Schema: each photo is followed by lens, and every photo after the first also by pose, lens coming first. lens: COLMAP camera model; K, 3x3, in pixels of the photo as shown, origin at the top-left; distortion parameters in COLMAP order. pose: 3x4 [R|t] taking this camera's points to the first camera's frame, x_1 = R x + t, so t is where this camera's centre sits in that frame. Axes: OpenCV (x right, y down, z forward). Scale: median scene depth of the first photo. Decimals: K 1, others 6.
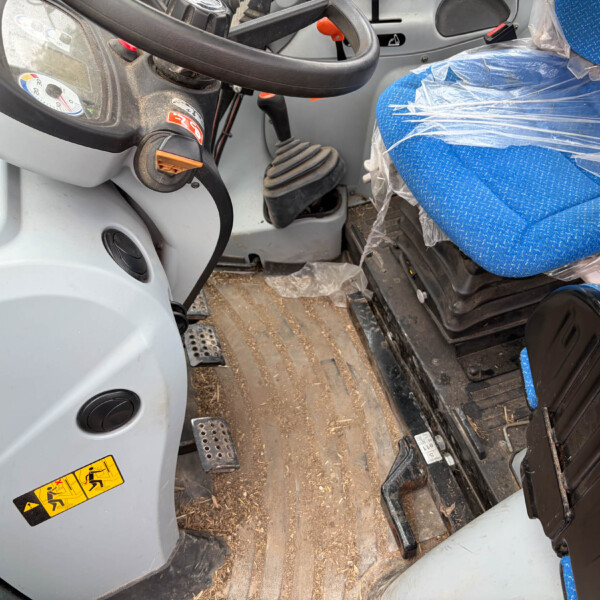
lens RADIAL K [[612.4, 0, 300.0], [0, 612.4, 300.0], [0, 0, 1]] dist [0.055964, -0.100442]
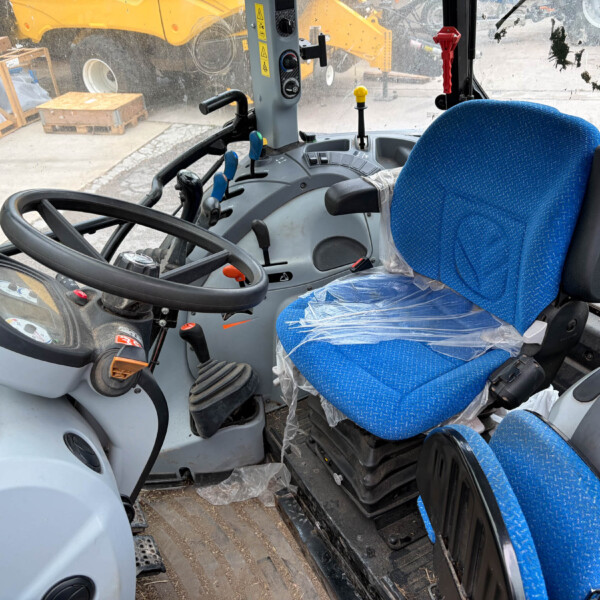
lens RADIAL K [[614.1, 0, 300.0], [0, 614.1, 300.0], [0, 0, 1]] dist [0.007306, -0.012974]
pose [[0.985084, -0.093462, 0.144483, -0.004772], [0.140285, 0.922439, -0.359759, 0.096402], [-0.099653, 0.374662, 0.921791, -0.180865]]
